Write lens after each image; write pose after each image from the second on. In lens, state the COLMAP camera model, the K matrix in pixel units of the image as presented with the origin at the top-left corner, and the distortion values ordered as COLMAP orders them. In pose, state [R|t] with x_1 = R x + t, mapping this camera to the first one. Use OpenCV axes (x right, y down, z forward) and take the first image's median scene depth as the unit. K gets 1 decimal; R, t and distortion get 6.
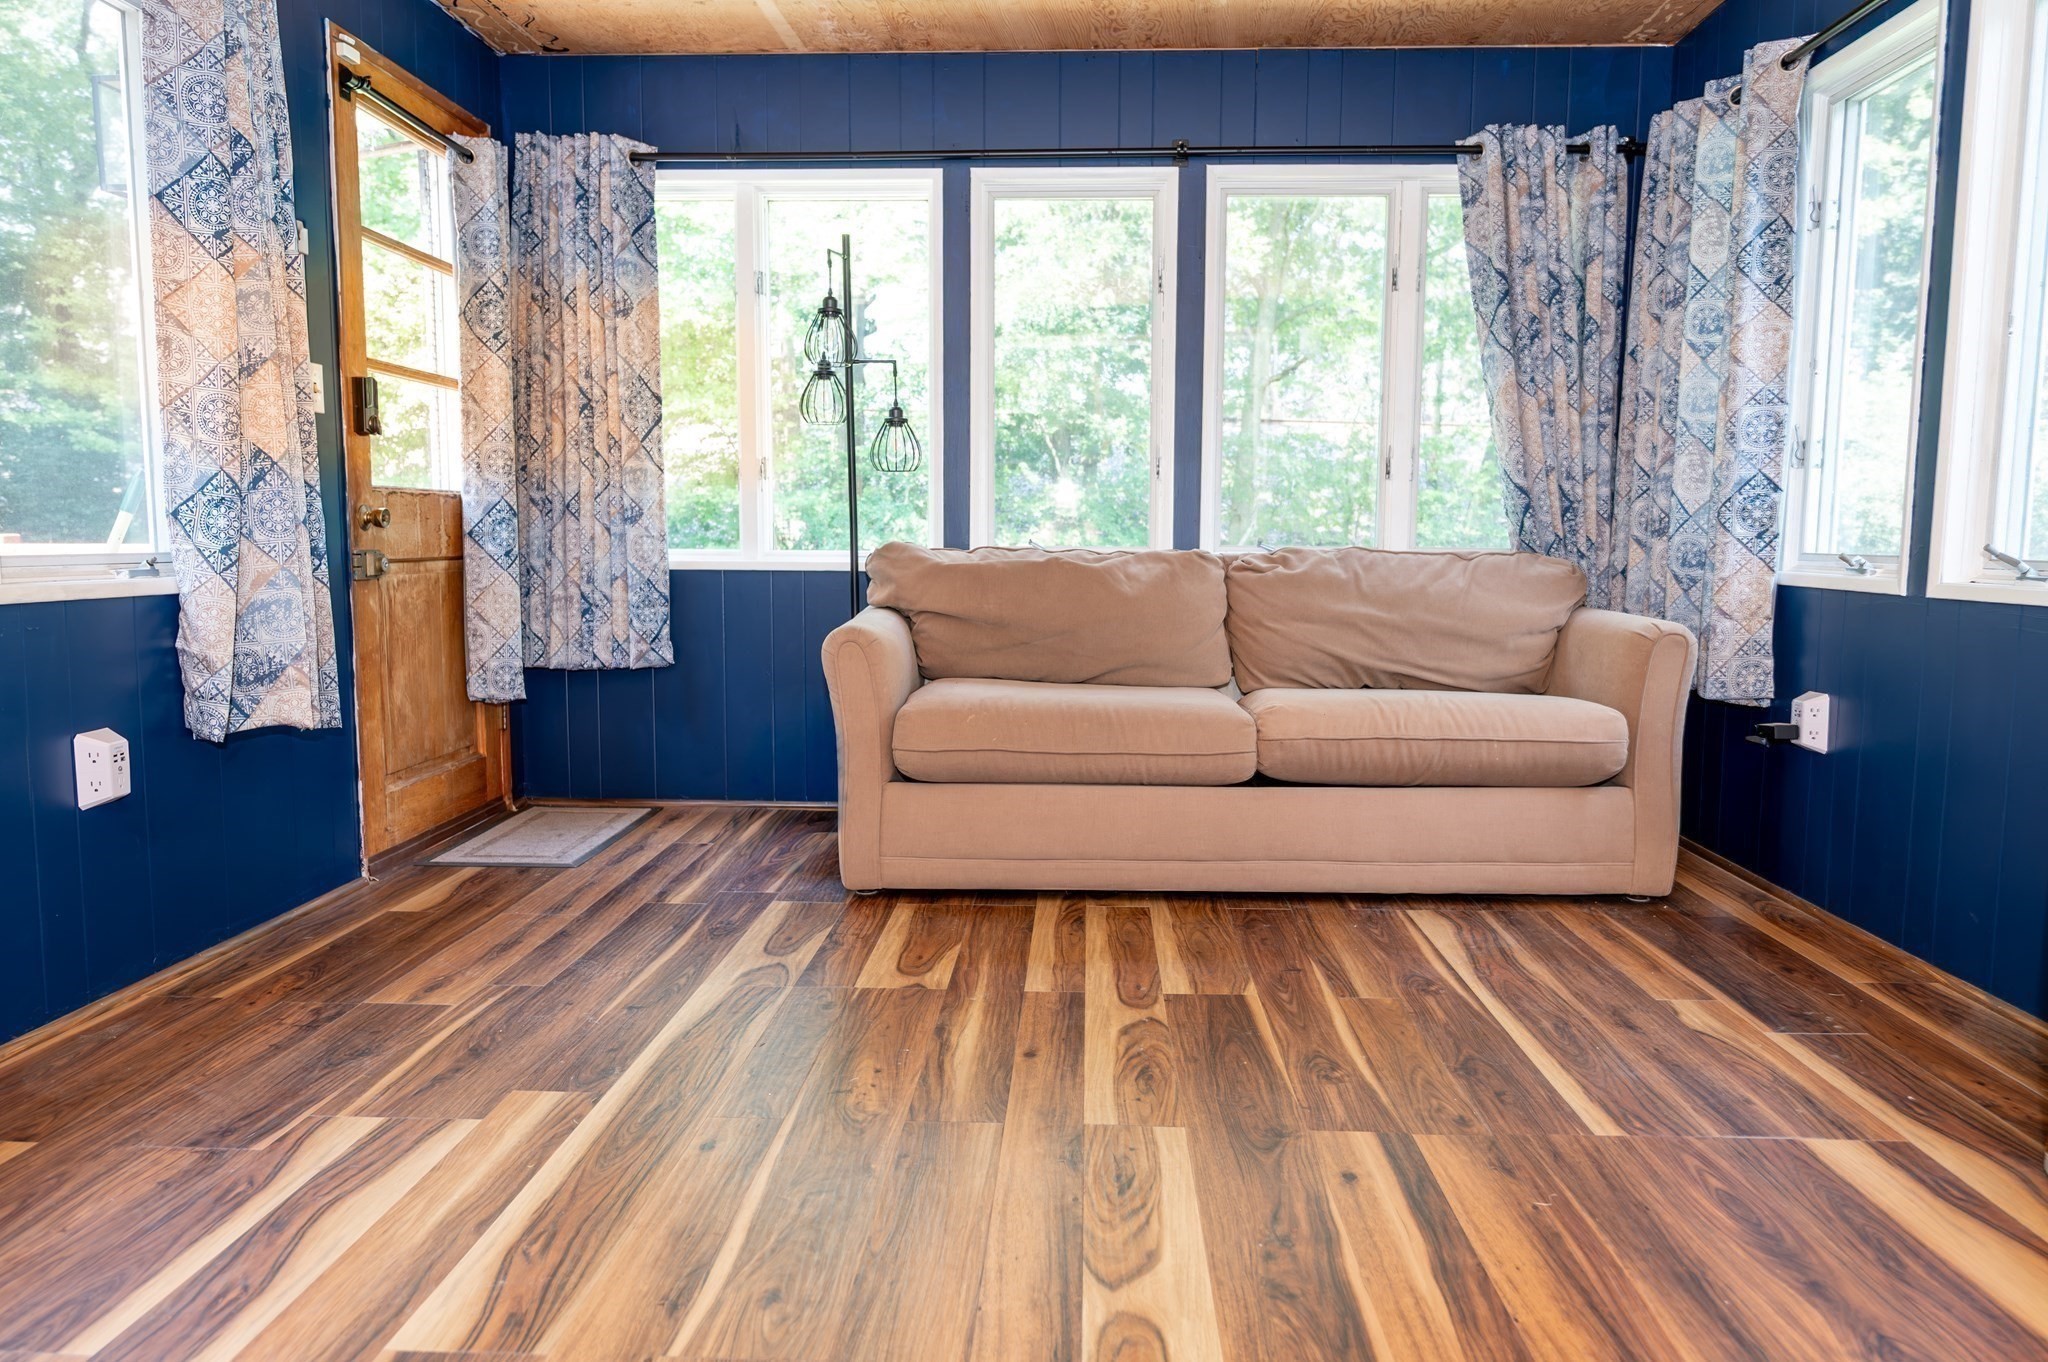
lens RADIAL K [[1378.6, 0, 1021.7], [0, 1378.6, 677.8], [0, 0, 1]] dist [0.002804, 0.006662]
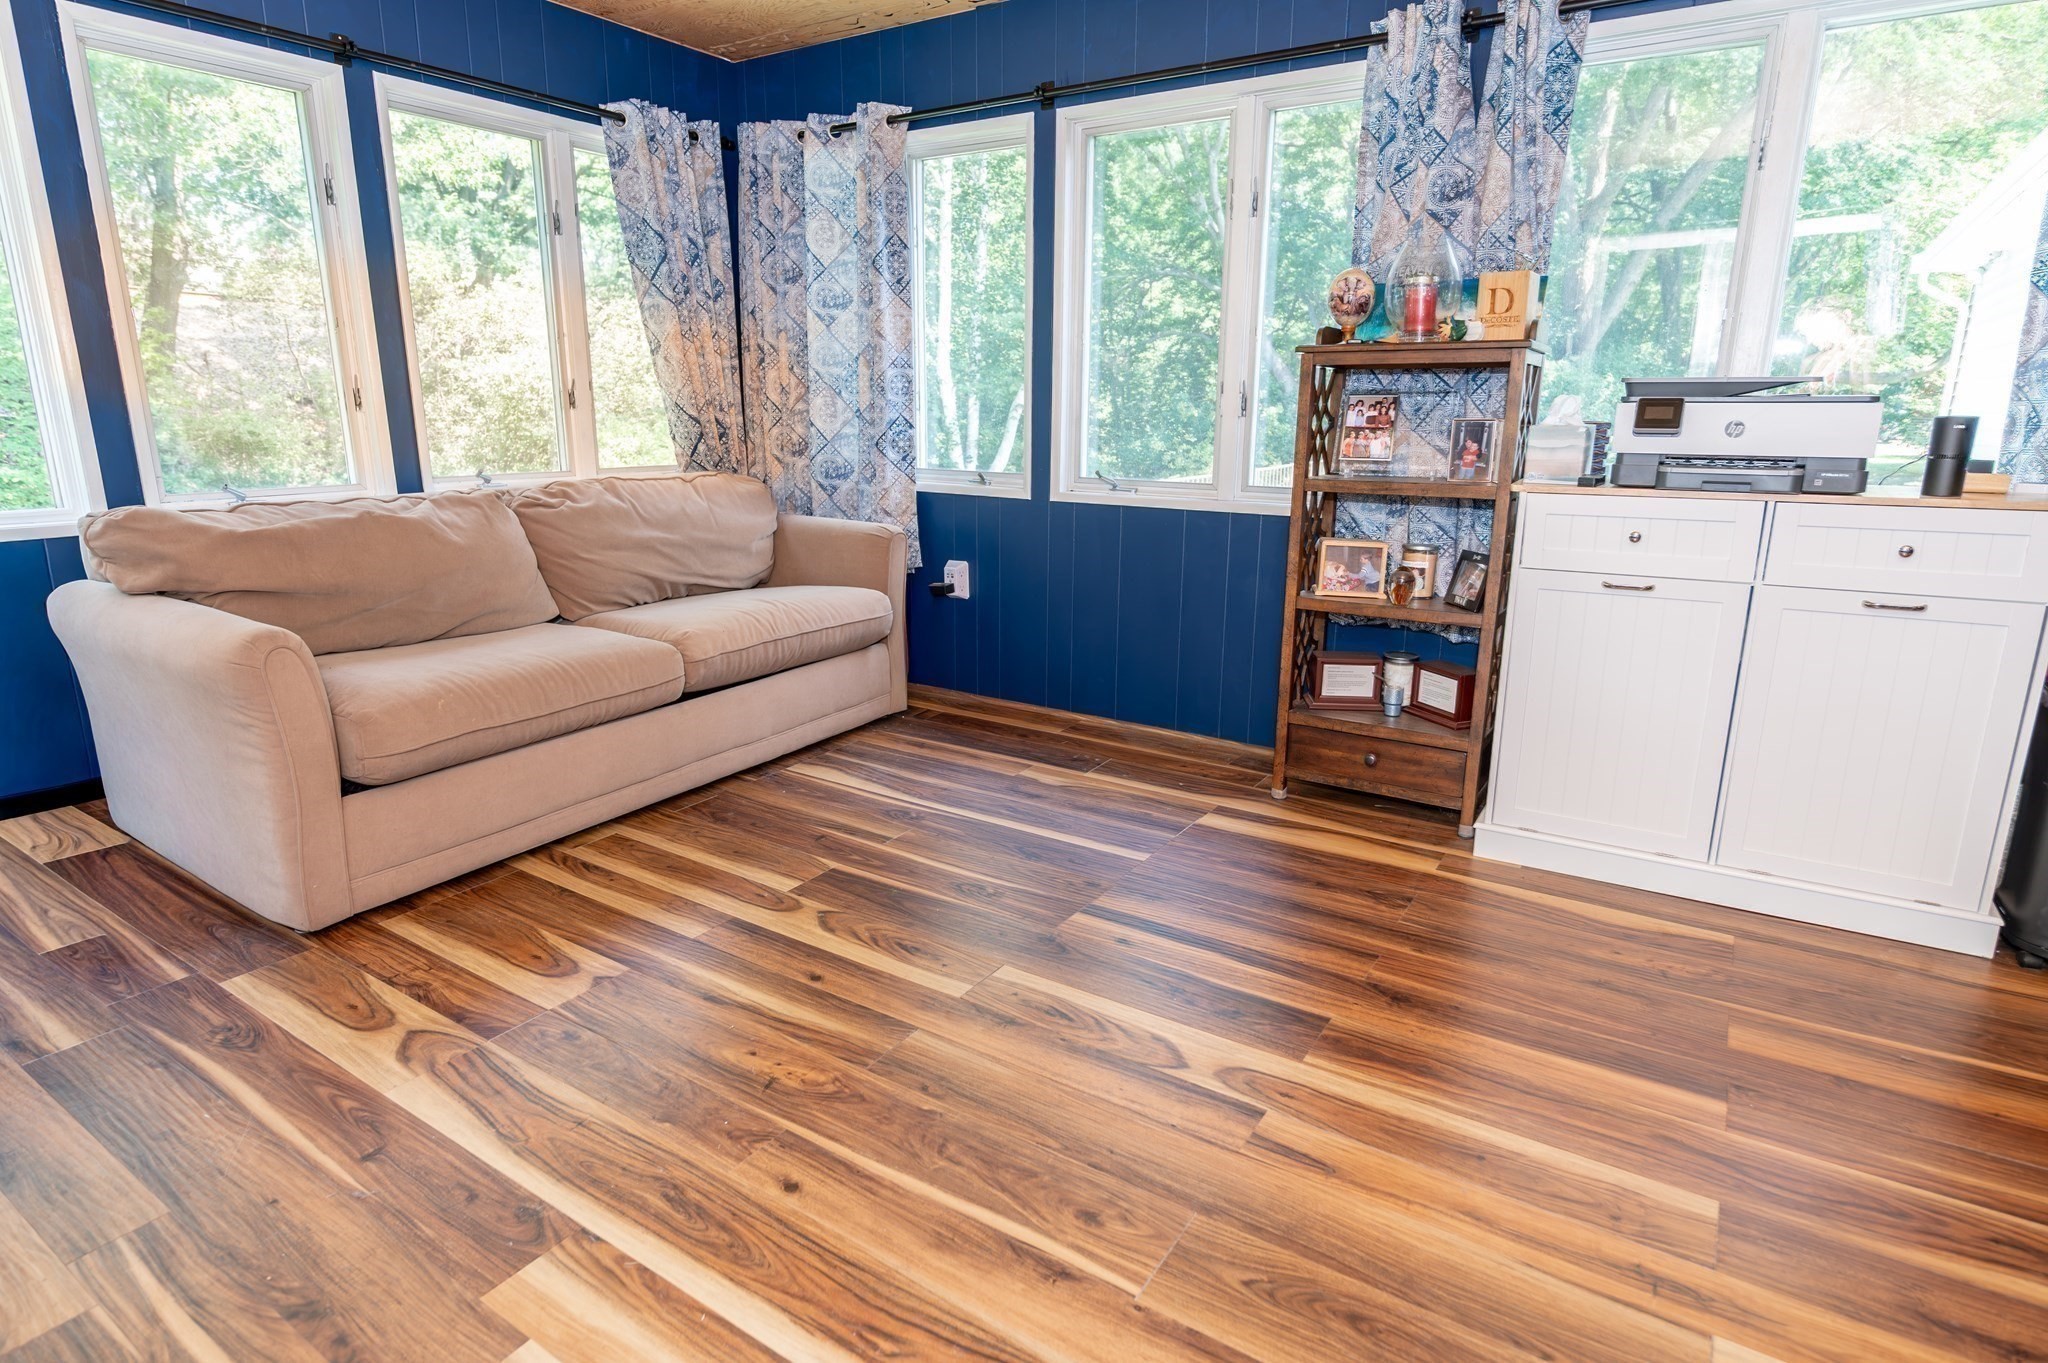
lens RADIAL K [[1098.7, 0, 1024.1], [0, 1098.7, 681.1], [0, 0, 1]] dist [-0.002826, 0.000768]
pose [[0.507491, -0.218736, 0.833431, -0.450172], [0.086957, 0.975305, 0.203022, -0.101592], [-0.857258, -0.030559, 0.513980, 0.284709]]
